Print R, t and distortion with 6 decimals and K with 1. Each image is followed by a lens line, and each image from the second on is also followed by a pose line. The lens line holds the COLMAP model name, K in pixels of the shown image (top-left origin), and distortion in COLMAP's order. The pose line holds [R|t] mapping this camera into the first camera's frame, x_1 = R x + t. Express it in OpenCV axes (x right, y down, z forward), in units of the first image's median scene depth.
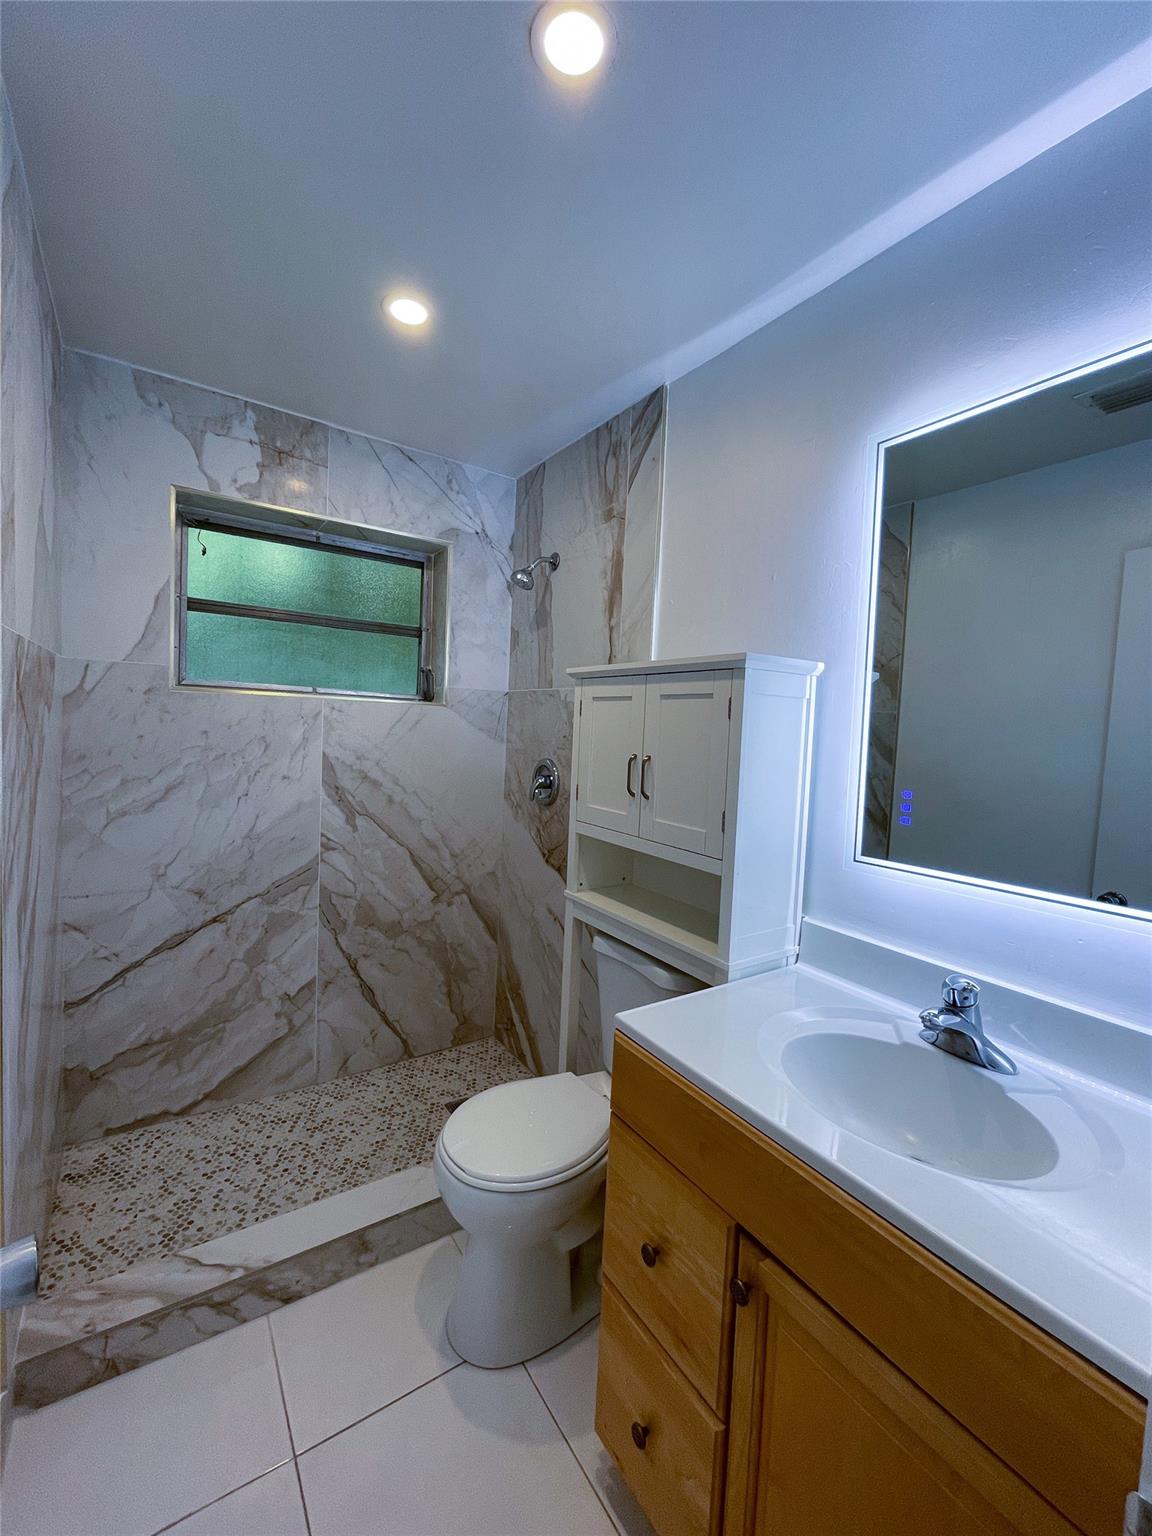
lens RADIAL K [[620.9, 0, 566.9], [0, 620.9, 762.5], [0, 0, 1]] dist [0.000315, -0.001467]
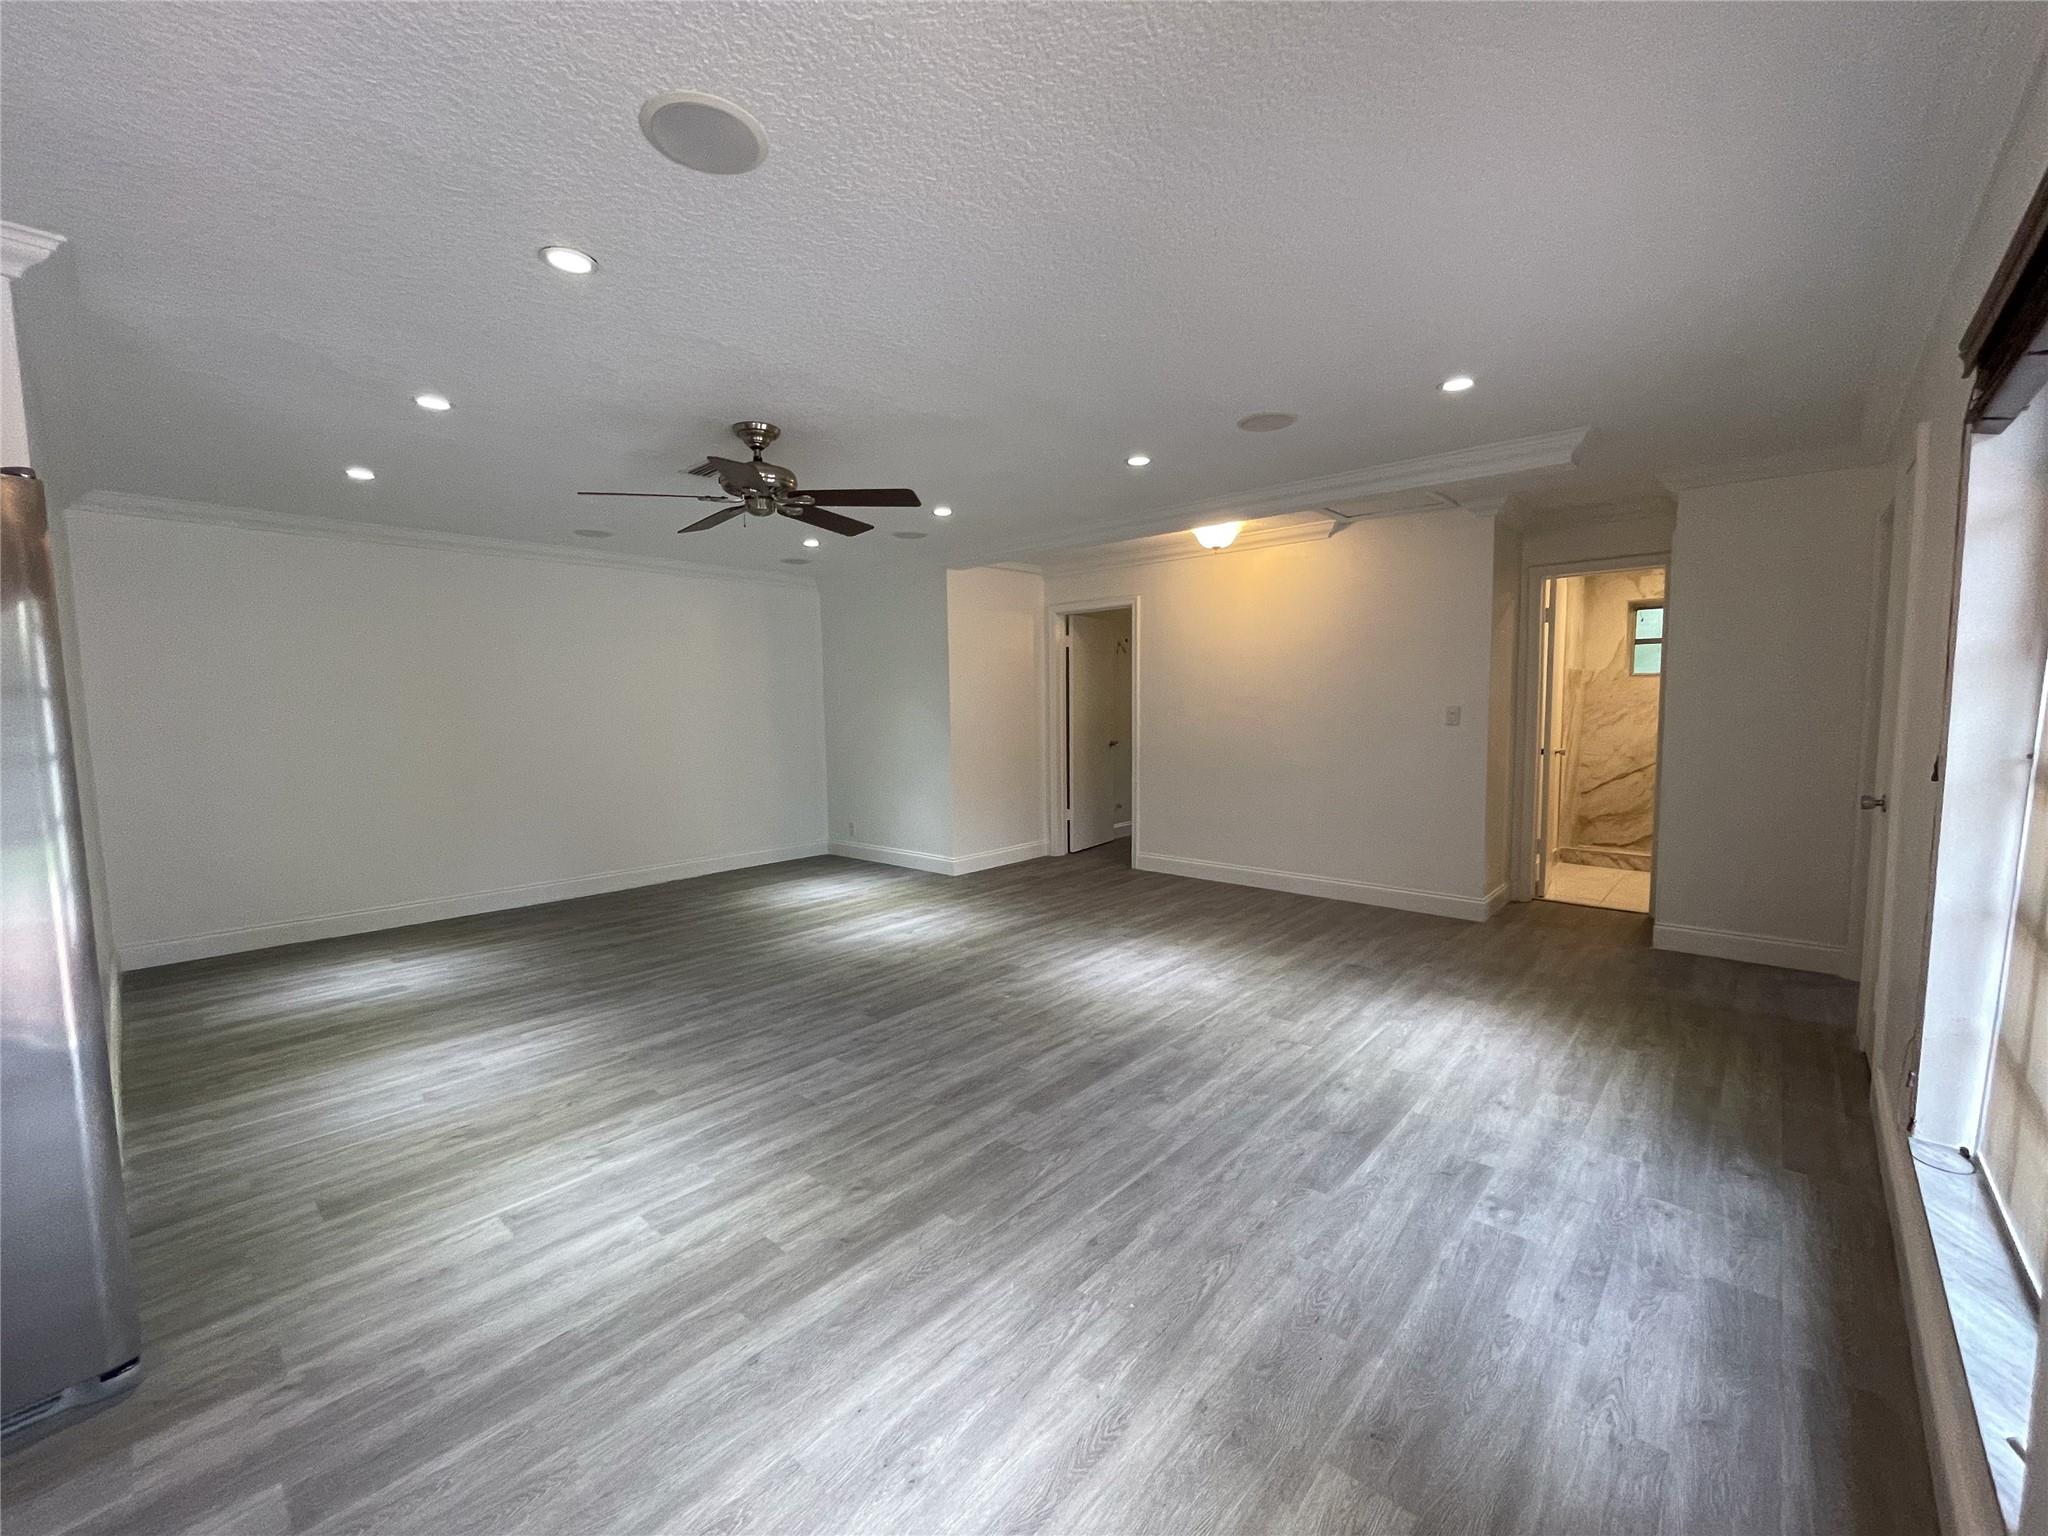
lens RADIAL K [[827.8, 0, 1018.5], [0, 827.8, 773.6], [0, 0, 1]] dist [0.000315, -0.001467]
pose [[0.241180, 0.031149, -0.969980, 2.114178], [-0.030375, 0.999237, 0.024536, 0.274179], [0.970005, 0.023546, 0.241943, -2.276423]]
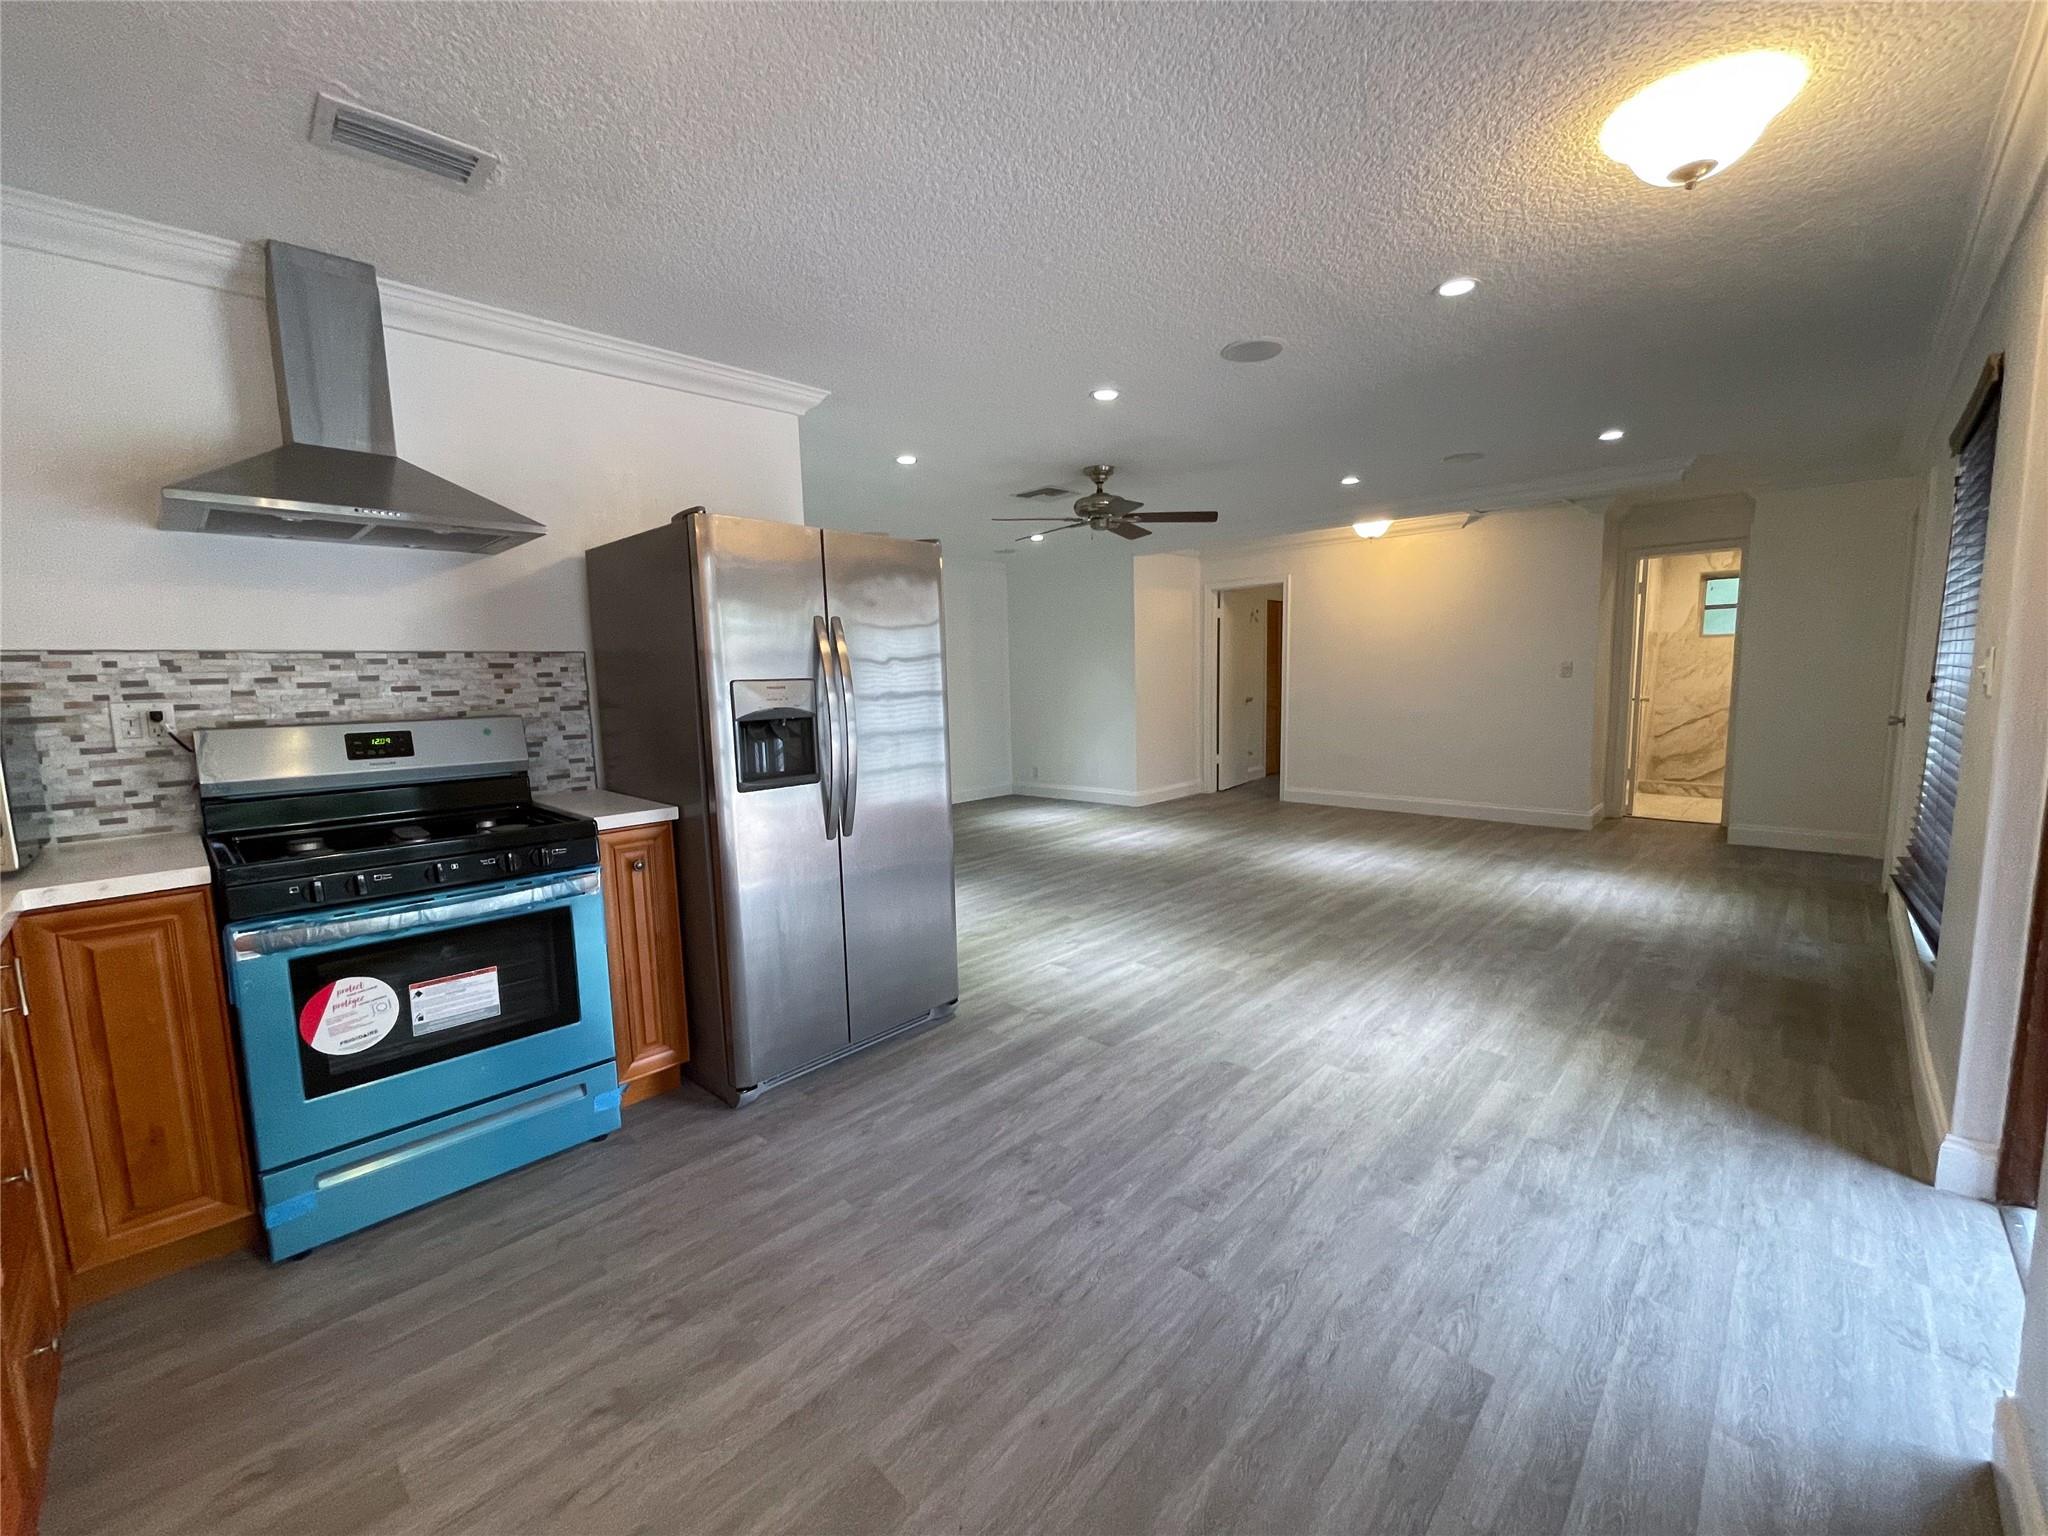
lens RADIAL K [[827.8, 0, 1016.4], [0, 827.8, 774.8], [0, 0, 1]] dist [0.000315, -0.001467]
pose [[0.214064, 0.066180, -0.974575, 2.676830], [-0.021365, 0.997781, 0.063063, 0.369736], [0.976586, 0.007322, 0.215003, -3.151928]]
